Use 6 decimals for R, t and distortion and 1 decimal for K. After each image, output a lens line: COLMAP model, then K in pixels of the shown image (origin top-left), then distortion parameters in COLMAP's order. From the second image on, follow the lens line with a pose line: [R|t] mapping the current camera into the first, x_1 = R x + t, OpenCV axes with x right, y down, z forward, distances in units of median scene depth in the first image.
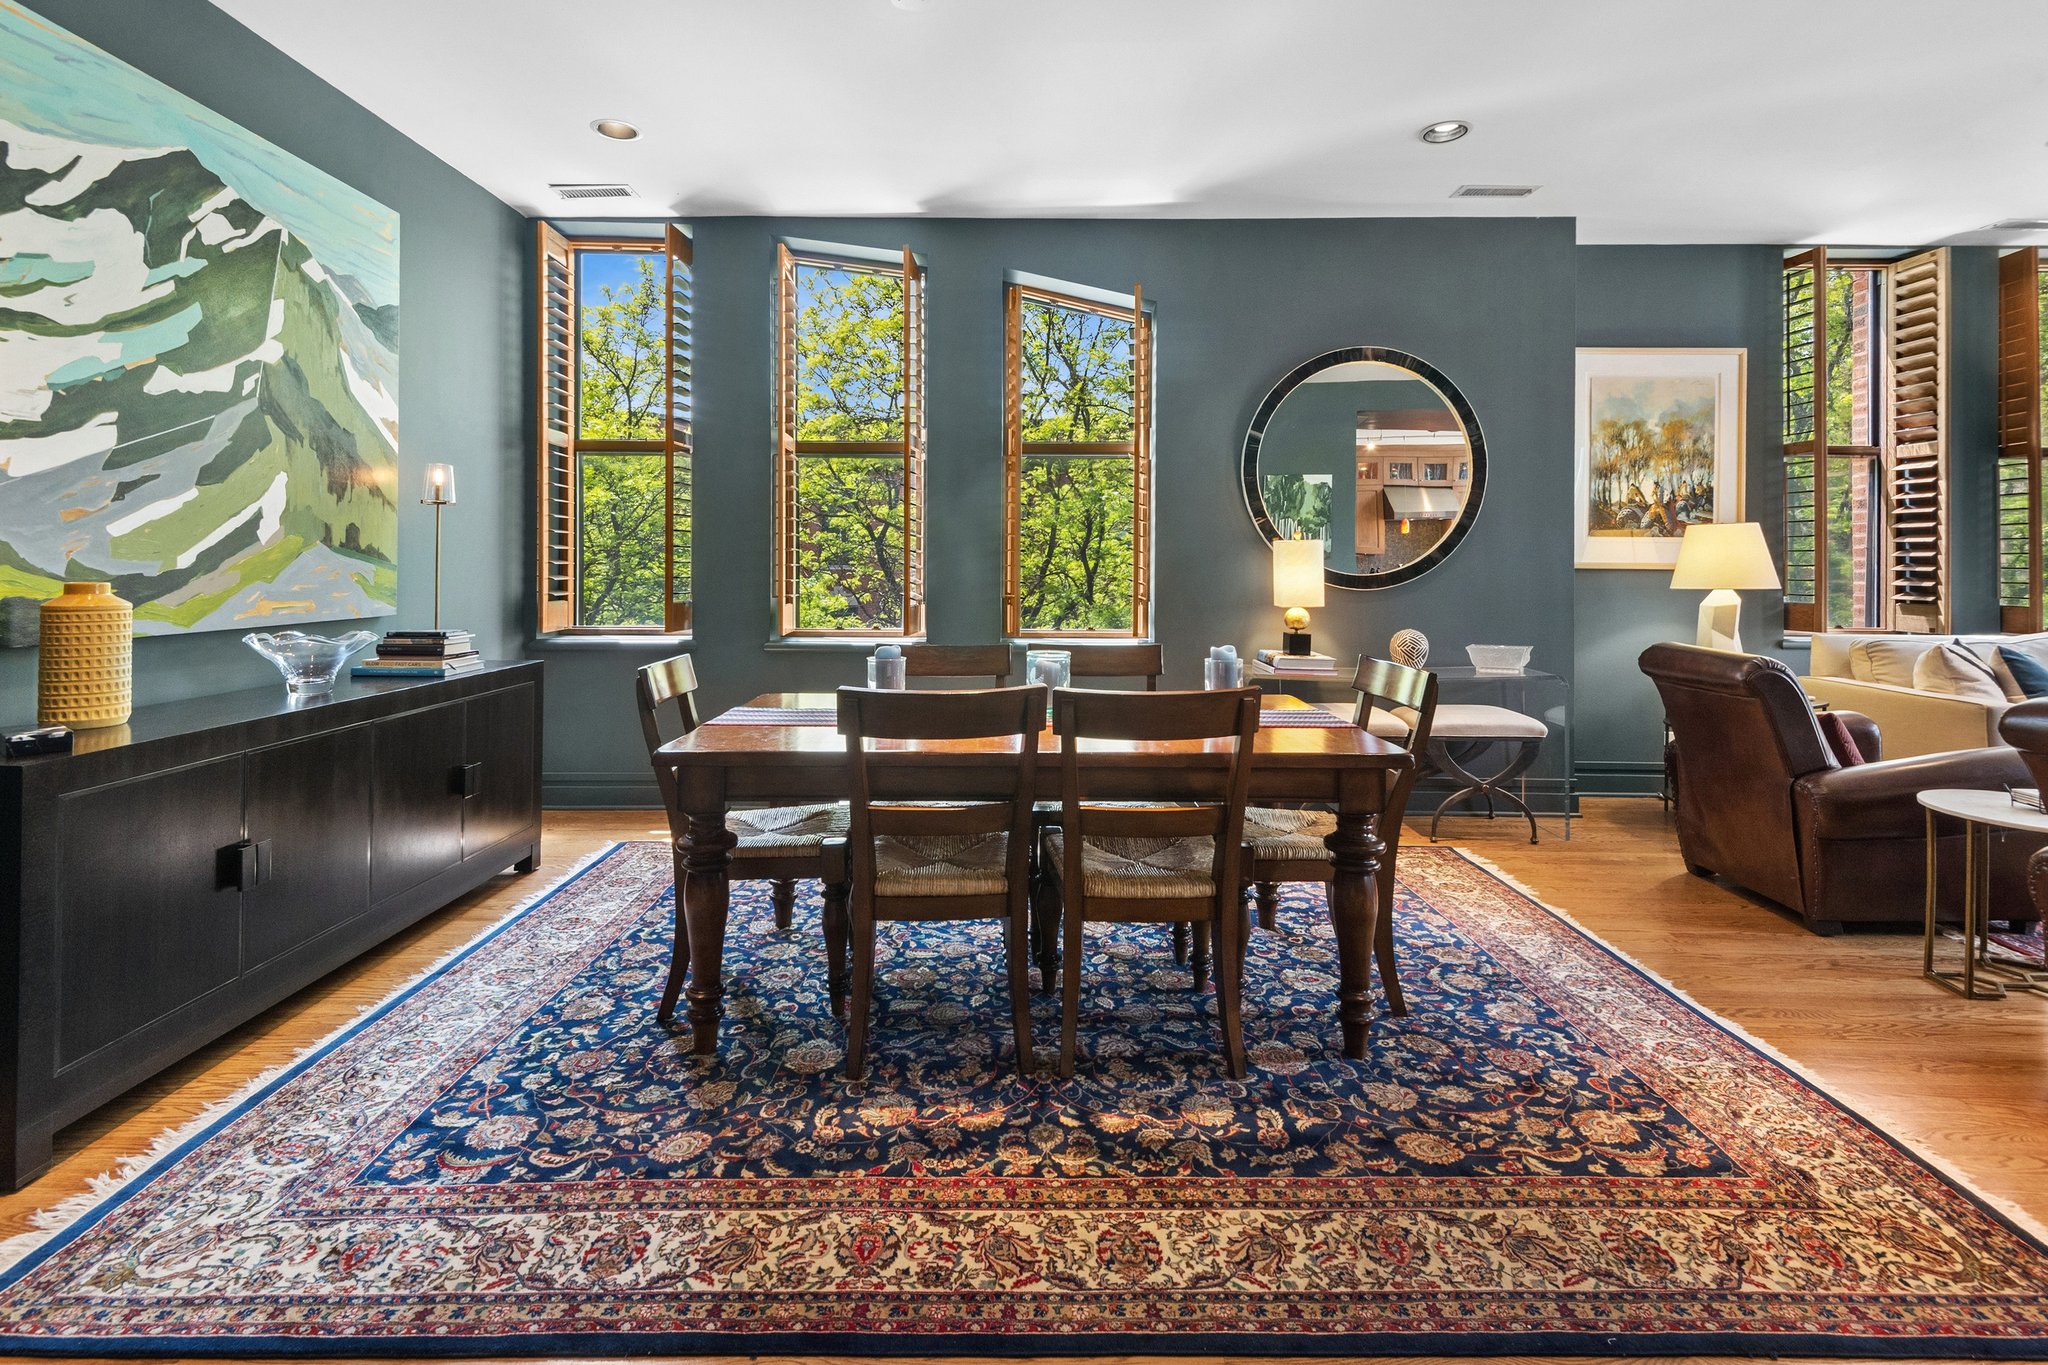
lens RADIAL K [[1003.8, 0, 1034.8], [0, 1003.8, 553.5], [0, 0, 1]] dist [0.010703, -0.005300]
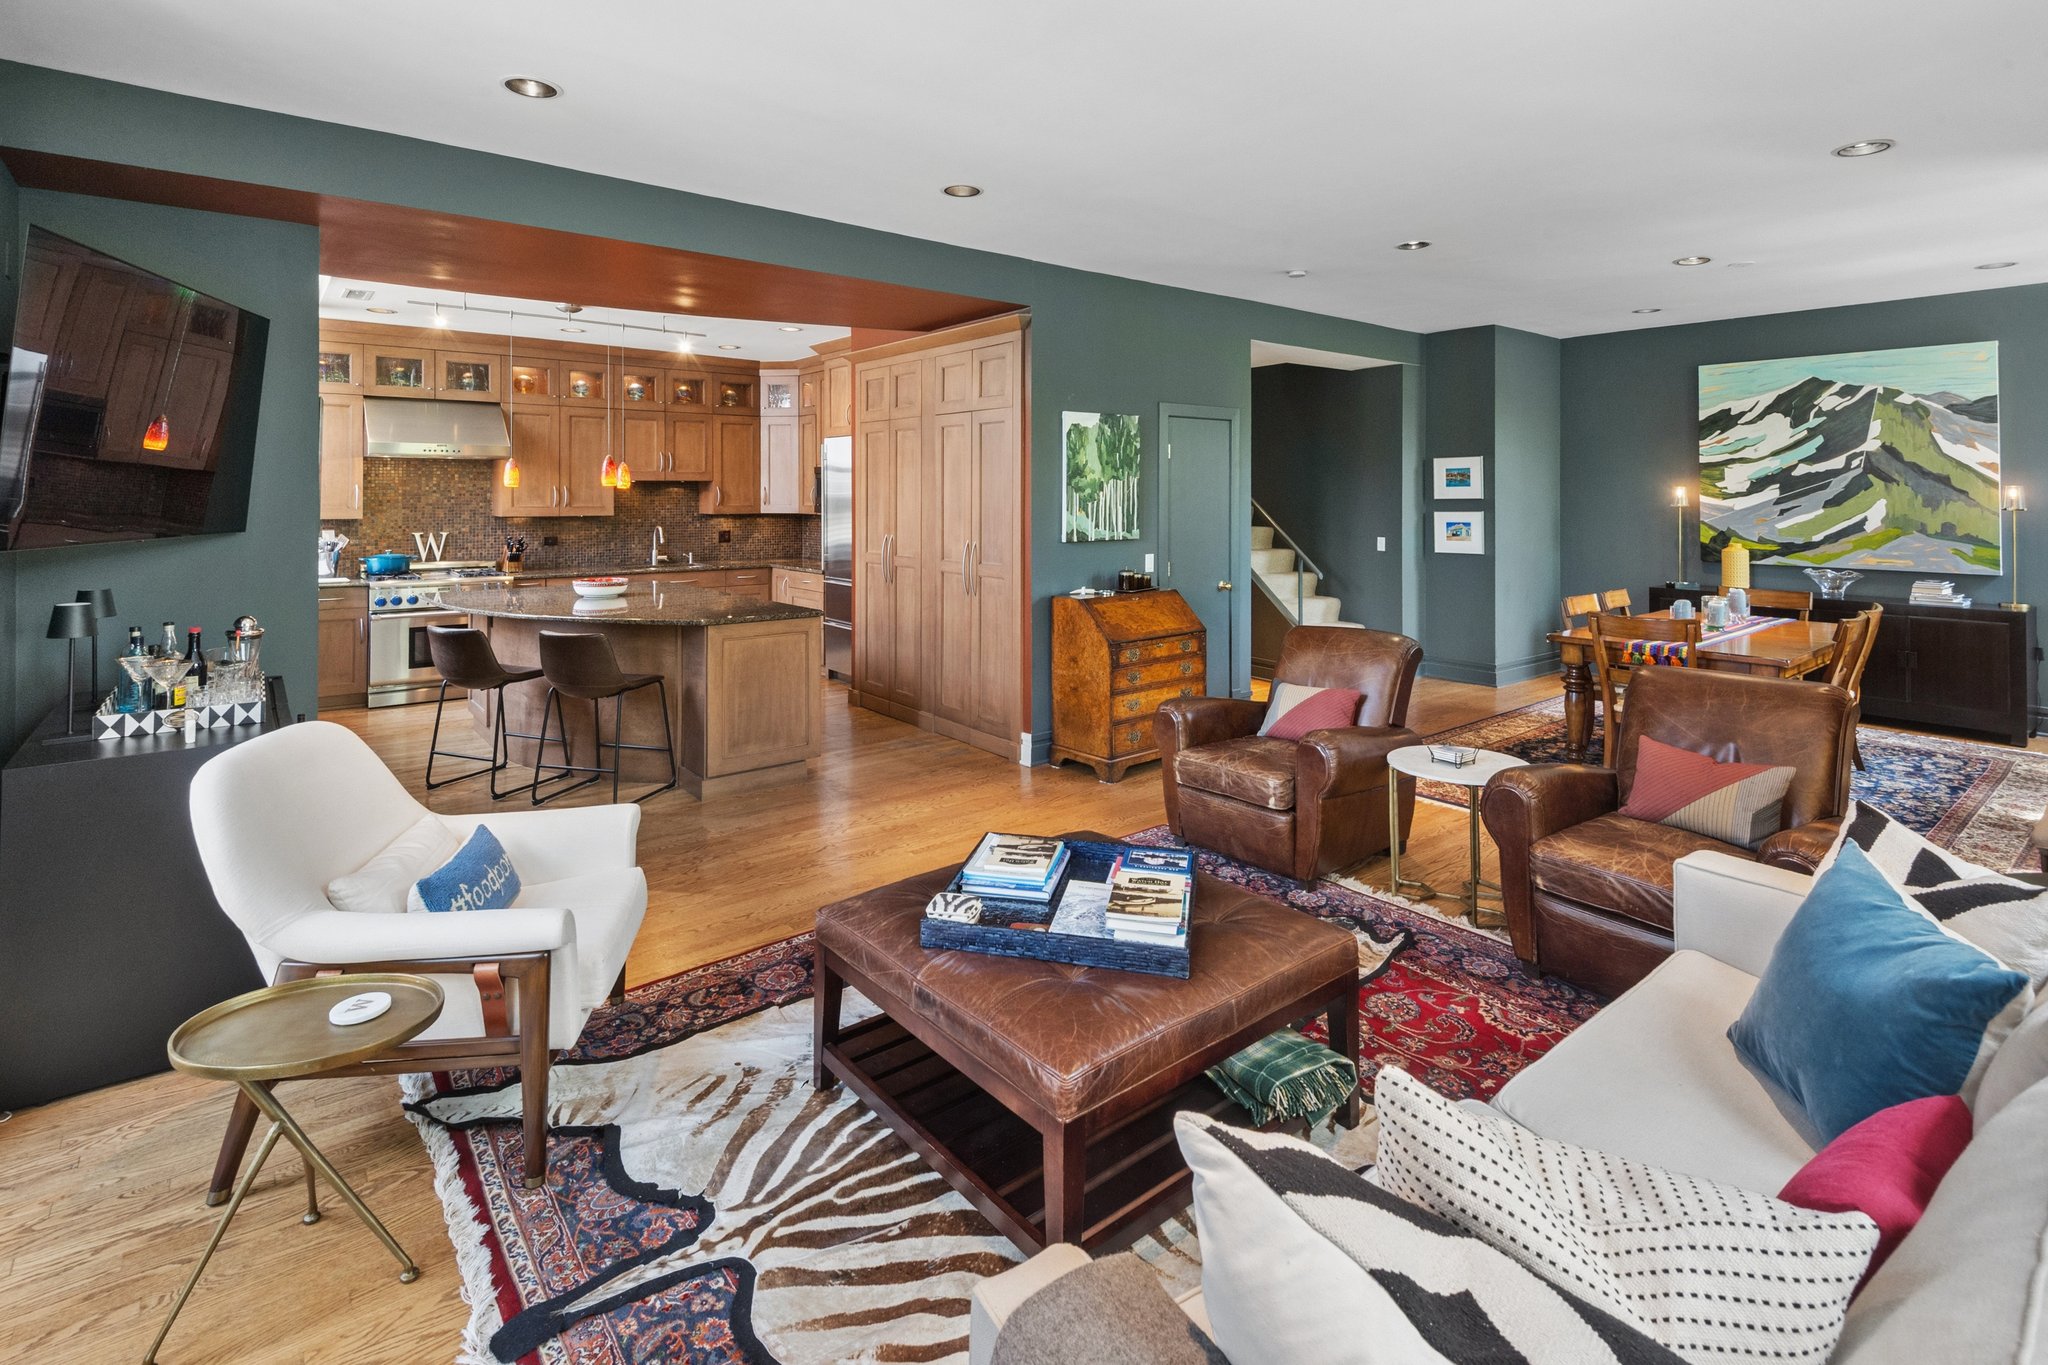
lens RADIAL K [[946.9, 0, 1008.7], [0, 946.9, 508.9], [0, 0, 1]] dist [0.020759, -0.009141]
pose [[-0.780203, -0.002148, -0.625523, 1.399035], [-0.001438, 0.999998, -0.001641, -0.037211], [0.625525, -0.000381, -0.780204, 1.001017]]
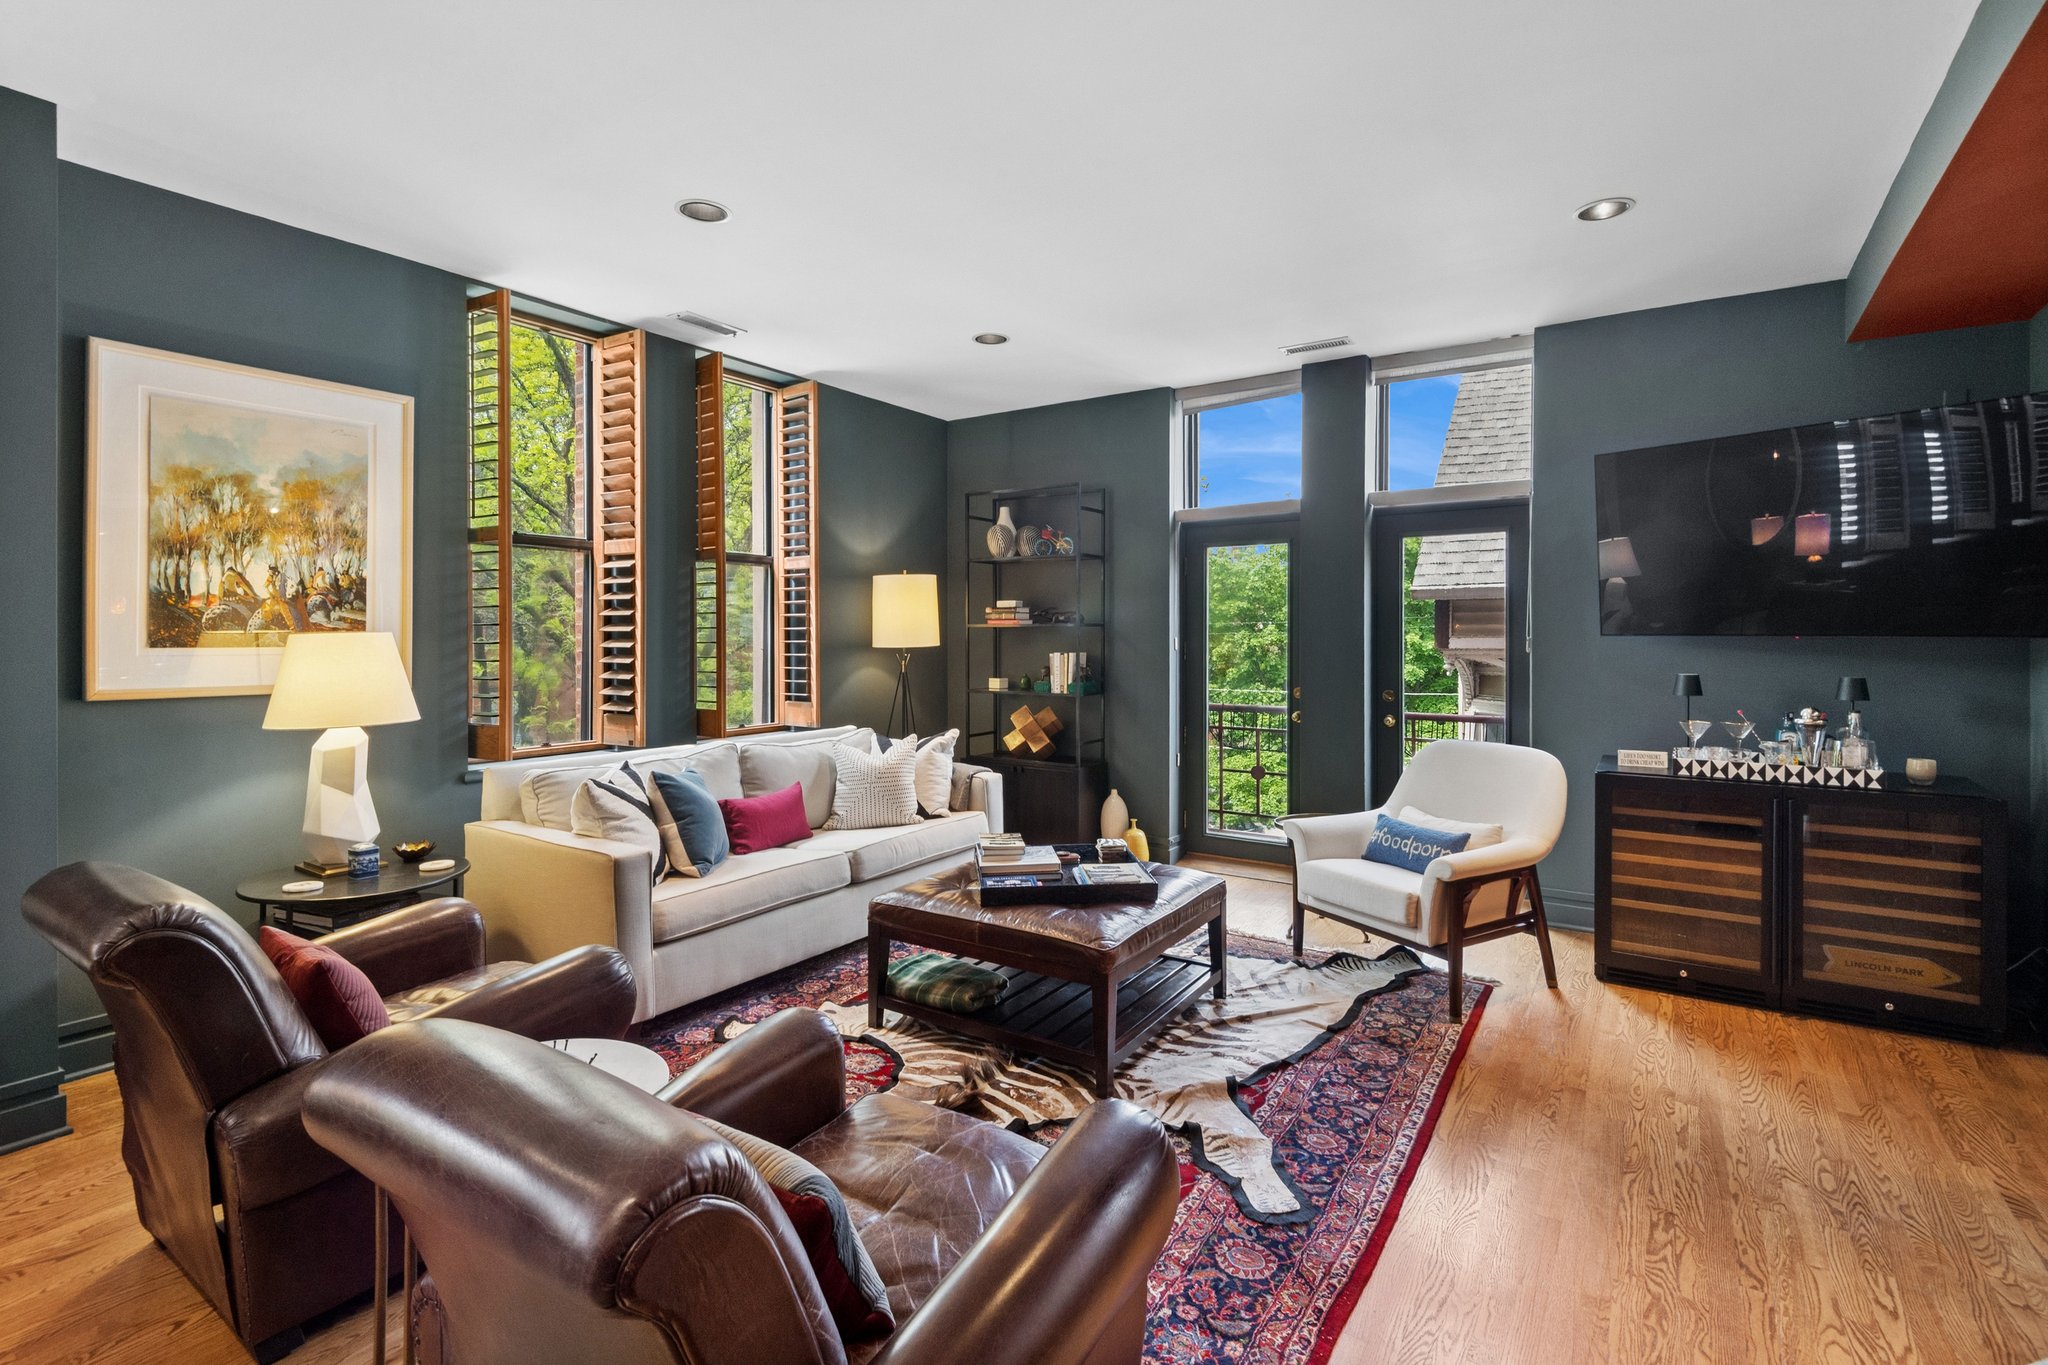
lens RADIAL K [[946.9, 0, 1022.6], [0, 946.9, 629.0], [0, 0, 1]] dist [0.020759, -0.009141]
pose [[0.559354, -0.000991, 0.828928, 0.413396], [0.000295, 0.999999, 0.000996, -0.032950], [-0.828929, -0.000313, 0.559354, 0.241659]]
